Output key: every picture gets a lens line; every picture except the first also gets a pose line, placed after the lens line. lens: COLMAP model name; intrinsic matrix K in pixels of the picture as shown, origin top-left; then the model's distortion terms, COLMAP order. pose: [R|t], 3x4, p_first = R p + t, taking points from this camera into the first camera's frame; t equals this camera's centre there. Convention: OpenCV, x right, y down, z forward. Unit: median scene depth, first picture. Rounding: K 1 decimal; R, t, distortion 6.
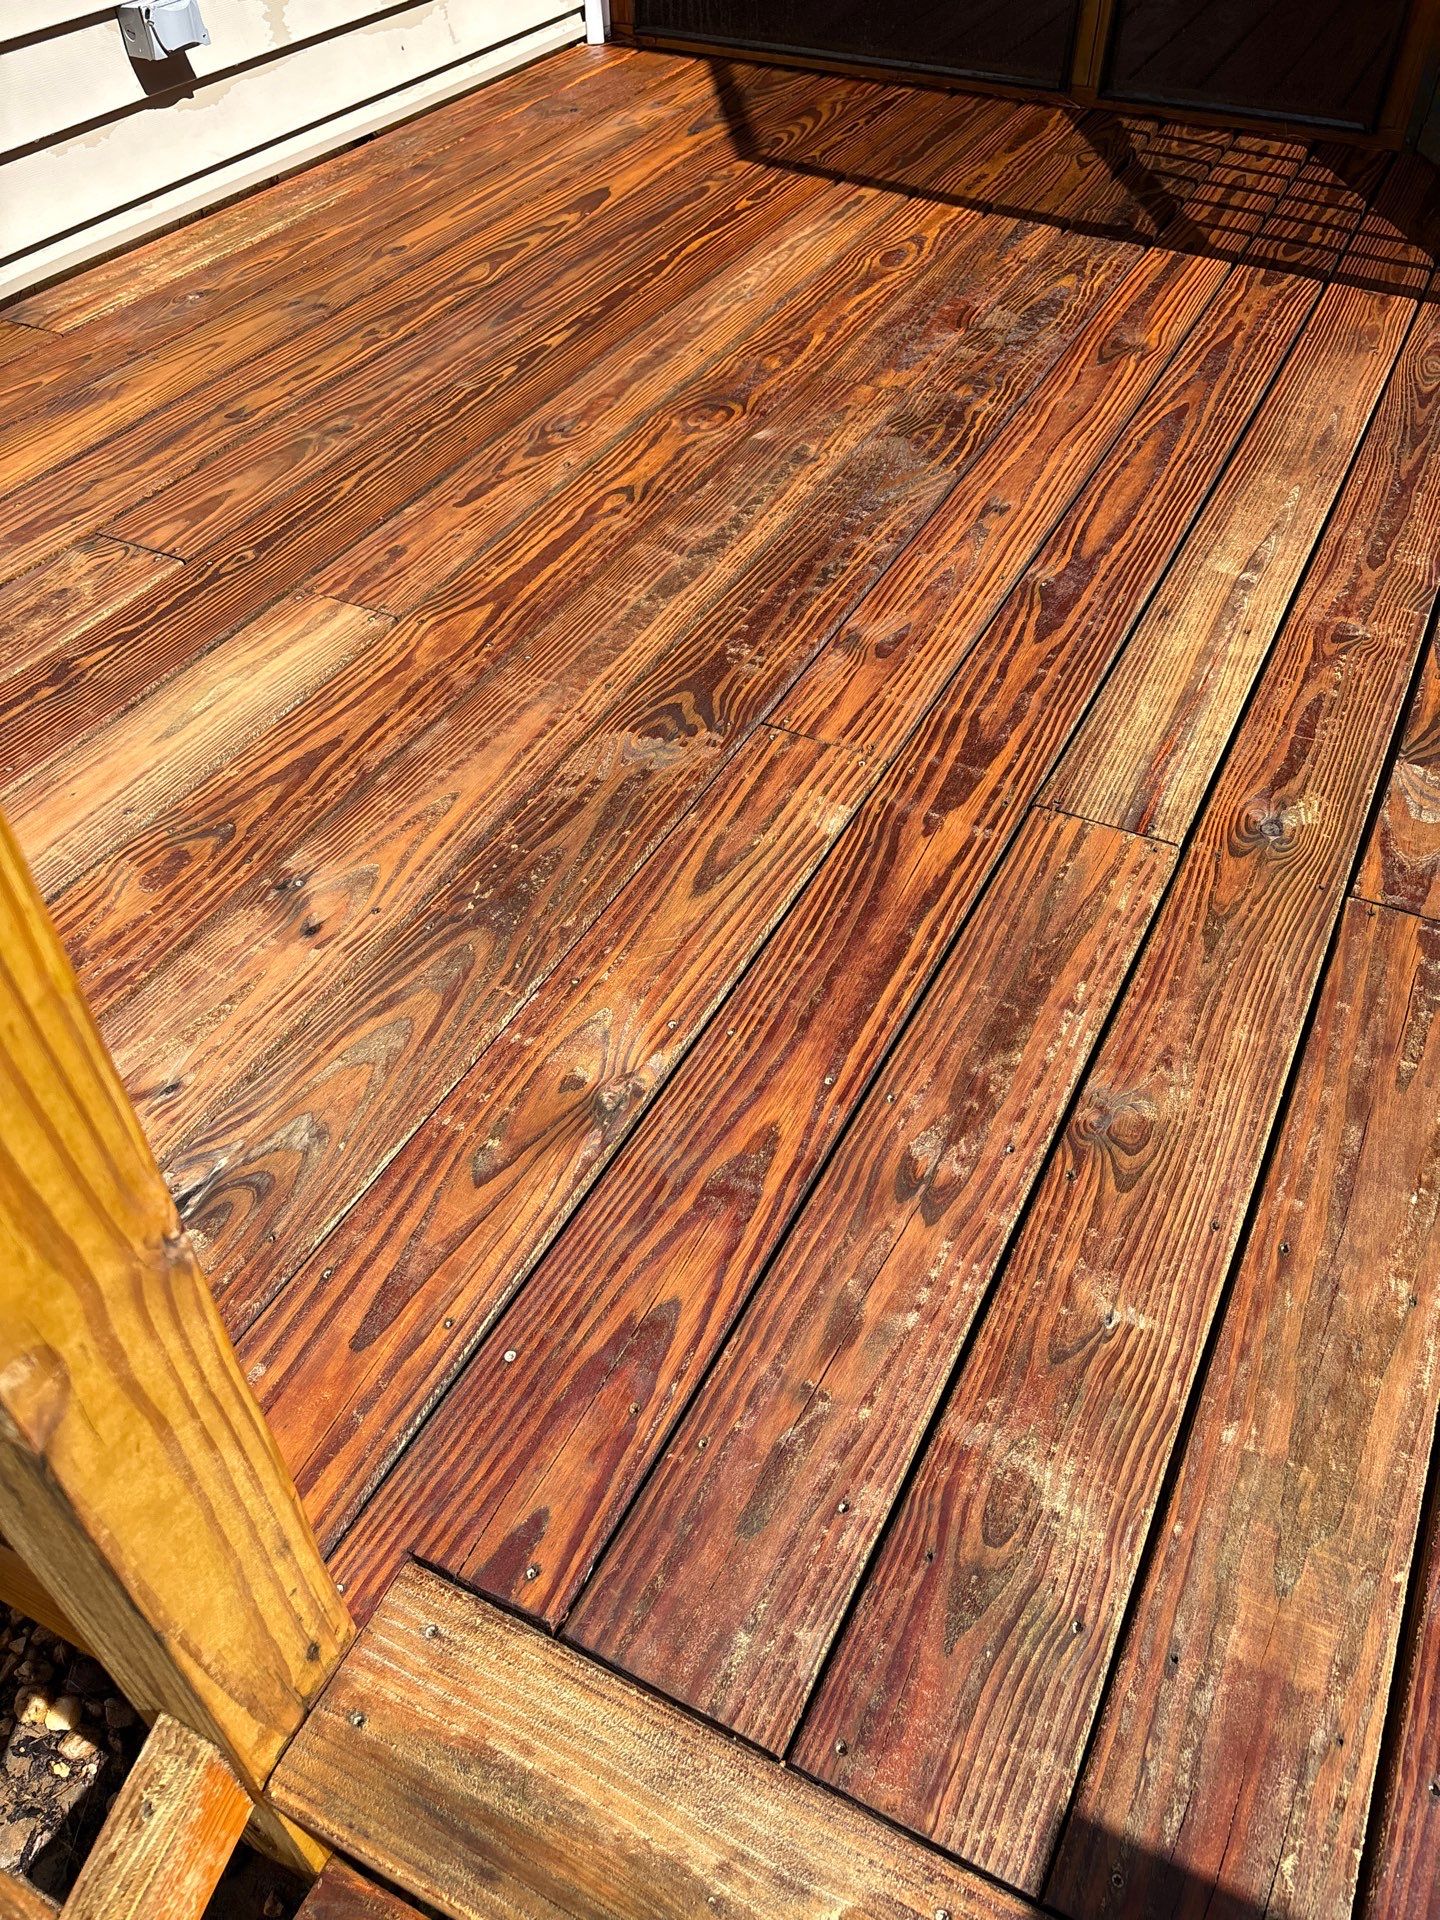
lens RADIAL K [[1452.0, 0, 729.6], [0, 1452.0, 950.0], [0, 0, 1]] dist [0.048328, -0.055418]
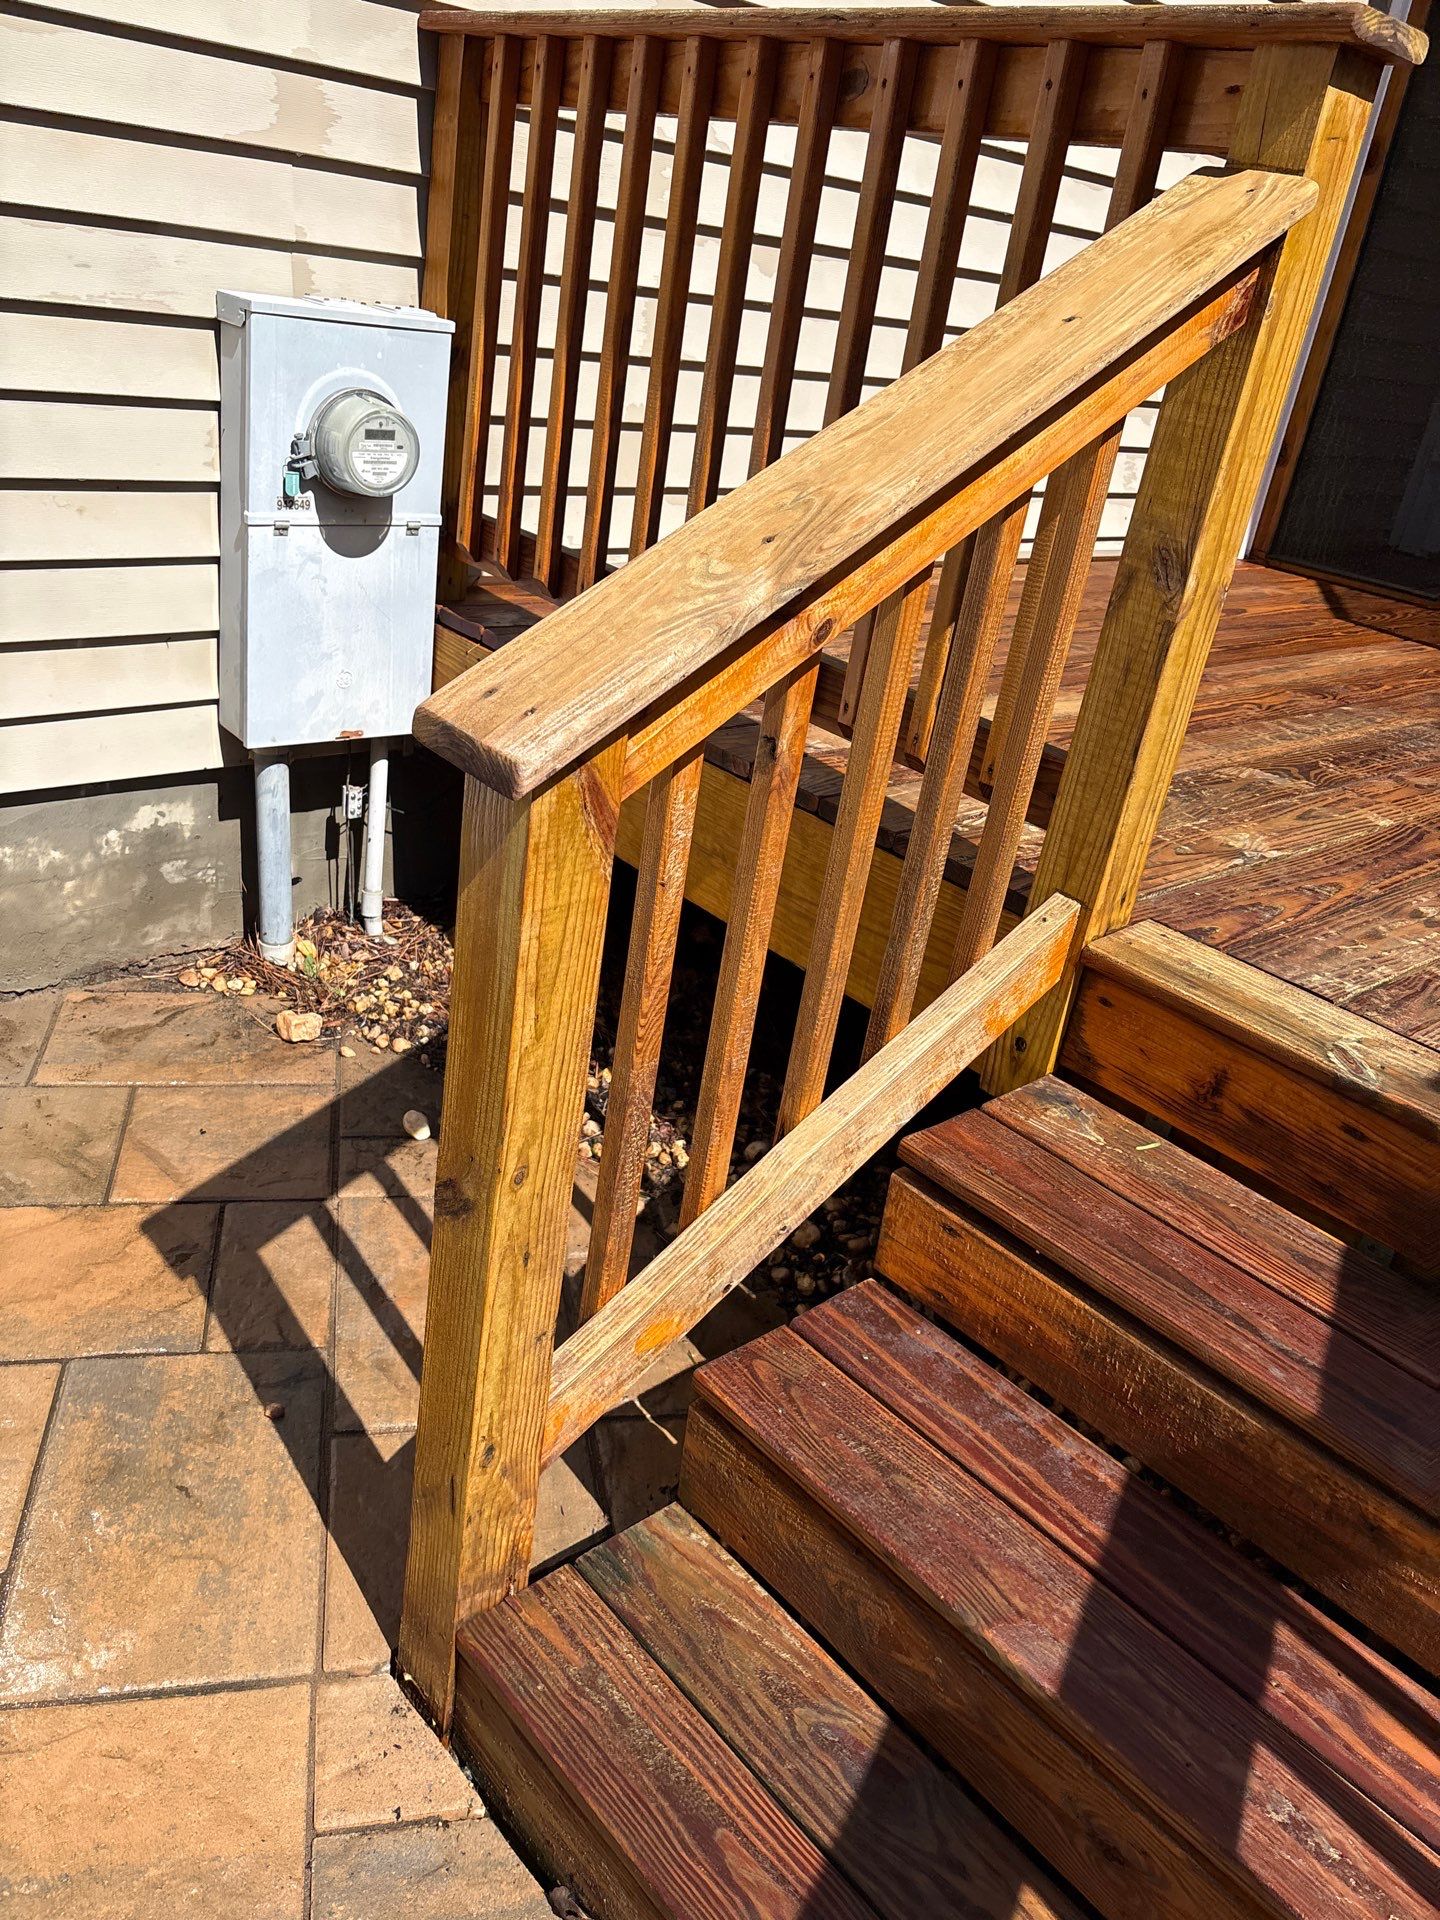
lens RADIAL K [[1452.0, 0, 729.6], [0, 1452.0, 950.0], [0, 0, 1]] dist [0.048328, -0.055418]
pose [[0.922073, 0.275978, -0.271324, -0.120798], [-0.354964, 0.882422, -0.308759, 0.800238], [0.154212, 0.381009, 0.911620, -0.584633]]
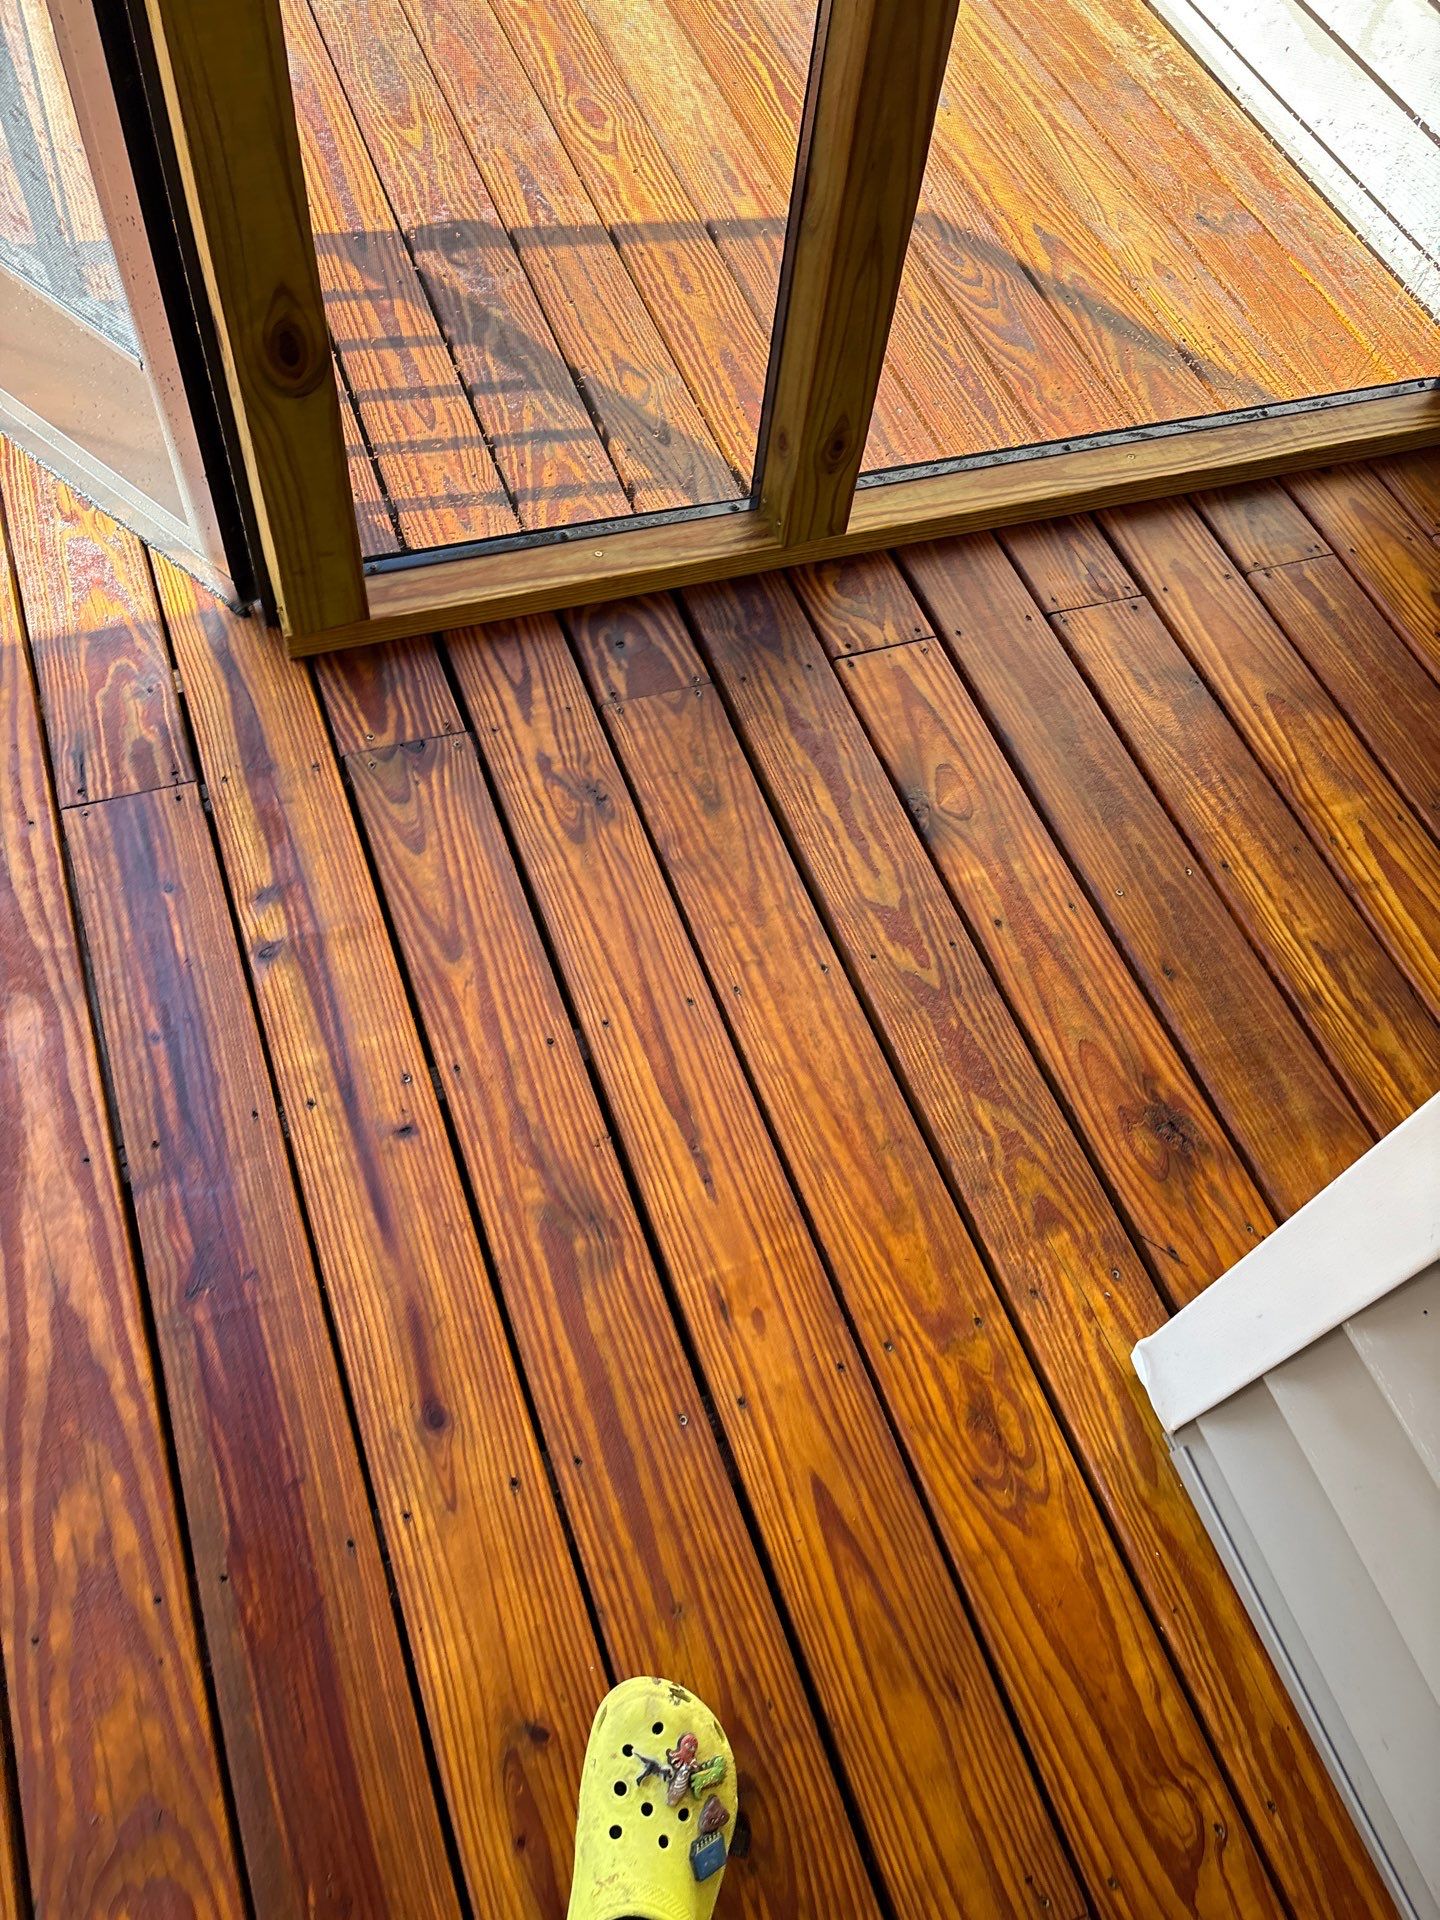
lens RADIAL K [[1452.0, 0, 729.6], [0, 1452.0, 950.0], [0, 0, 1]] dist [0.048328, -0.055418]
pose [[-0.681278, 0.582725, -0.443048, 1.283287], [-0.587457, -0.074117, 0.805854, -2.163784], [0.436754, 0.809283, 0.392820, 1.785006]]
